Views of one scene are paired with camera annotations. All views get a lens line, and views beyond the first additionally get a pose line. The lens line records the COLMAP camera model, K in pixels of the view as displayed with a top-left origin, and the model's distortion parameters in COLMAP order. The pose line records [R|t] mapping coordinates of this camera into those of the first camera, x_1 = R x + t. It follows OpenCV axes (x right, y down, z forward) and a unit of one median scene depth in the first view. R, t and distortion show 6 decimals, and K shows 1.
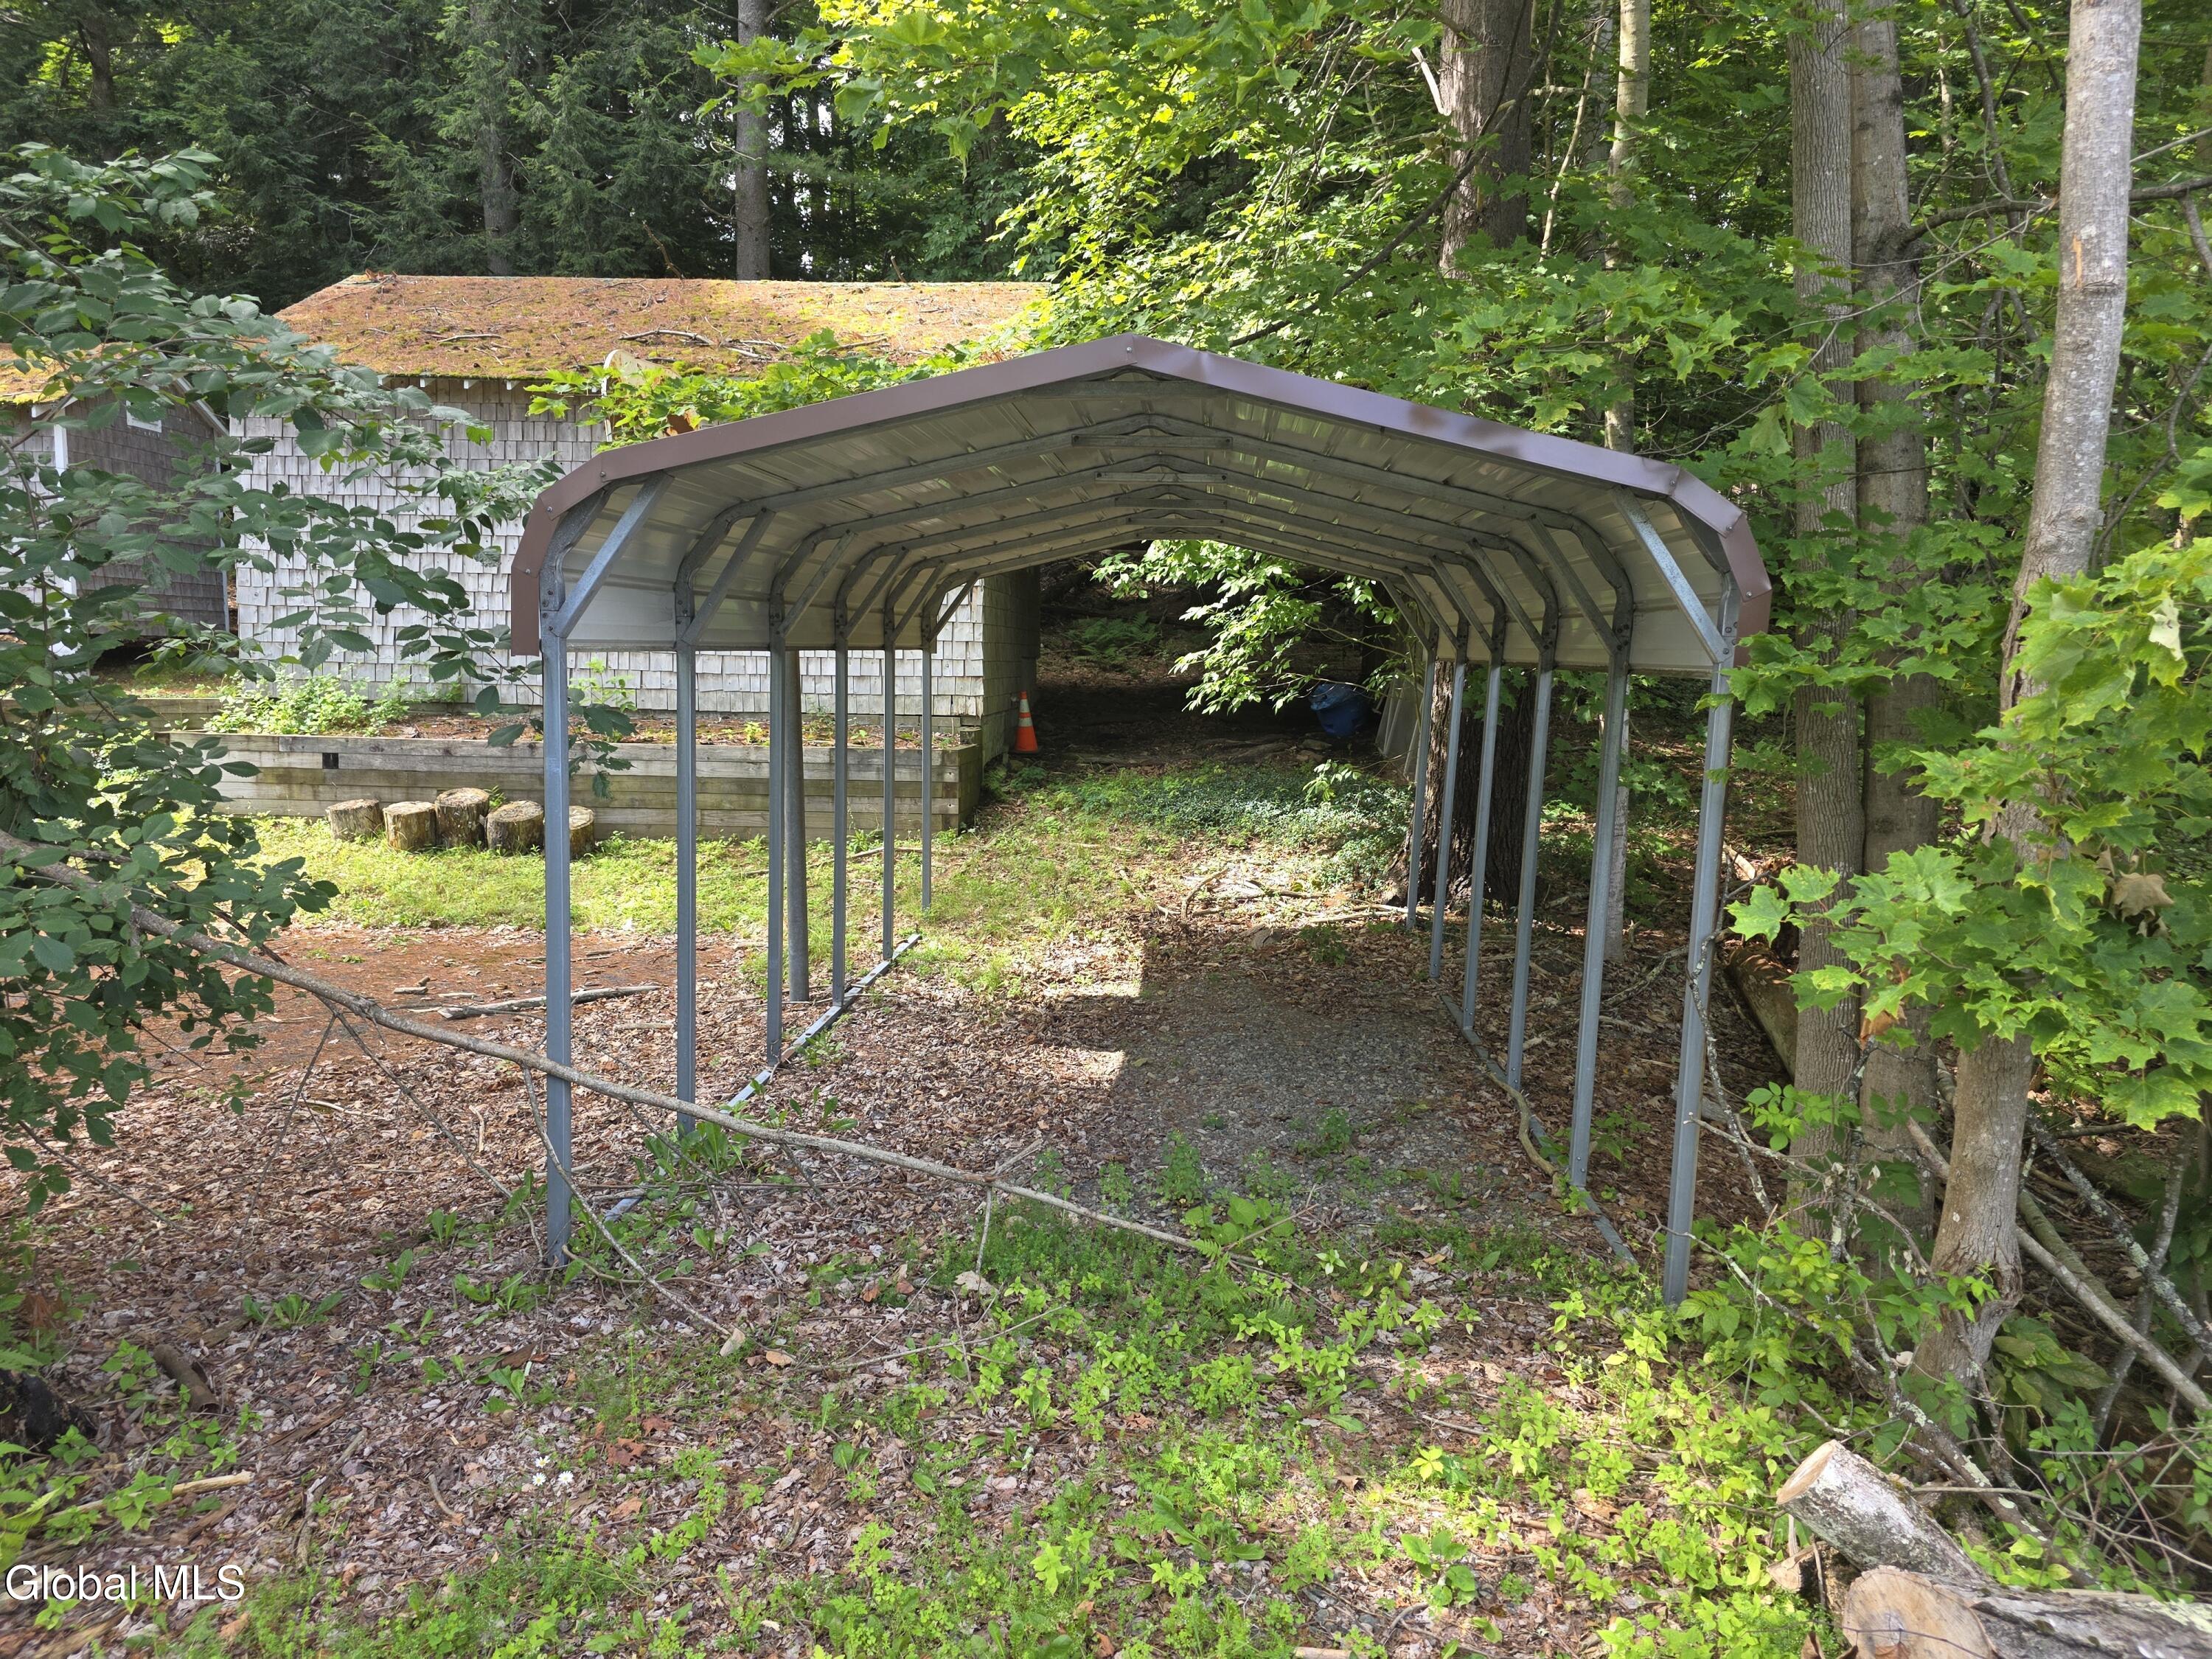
lens RADIAL K [[1474.4, 0, 1104.8], [0, 1474.4, 833.2], [0, 0, 1]] dist [-0.003193, -0.001005]
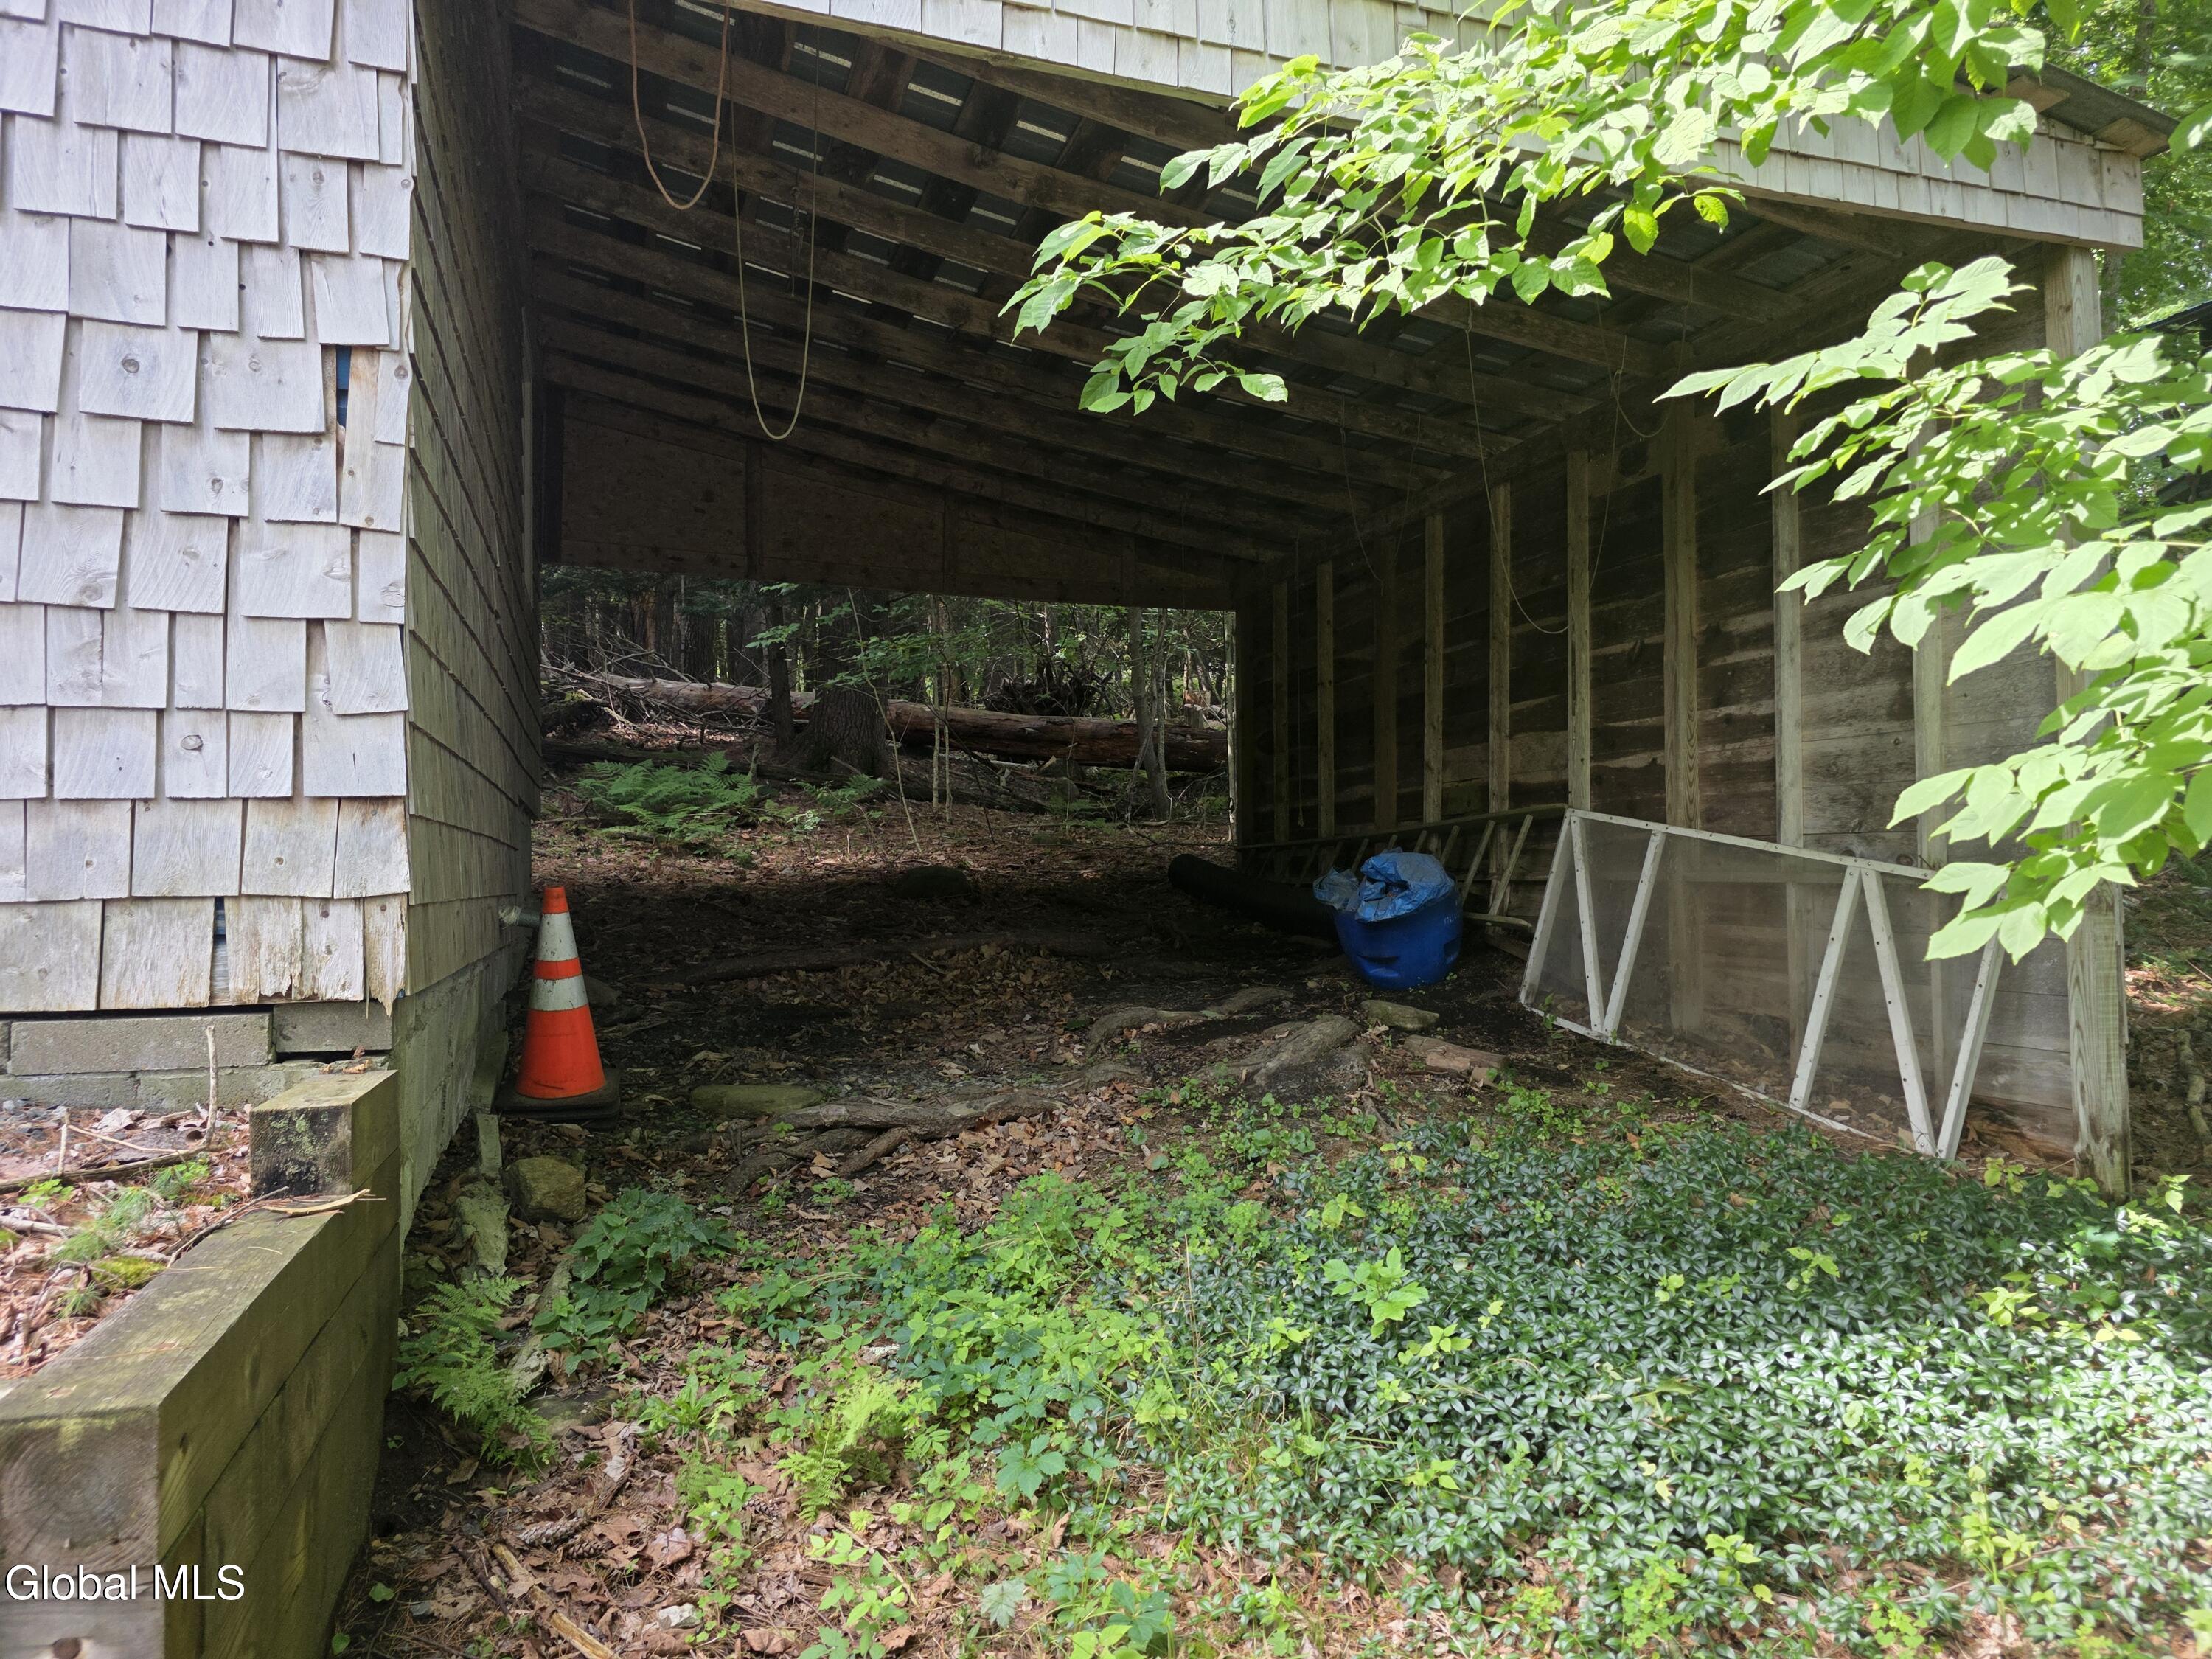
lens RADIAL K [[1474.4, 0, 1109.3], [0, 1474.4, 831.0], [0, 0, 1]] dist [-0.003193, -0.001005]
pose [[0.929350, -0.006379, 0.369146, -0.067930], [0.060449, 0.988987, -0.135094, -0.069643], [-0.364218, 0.147864, 0.919501, 0.785331]]
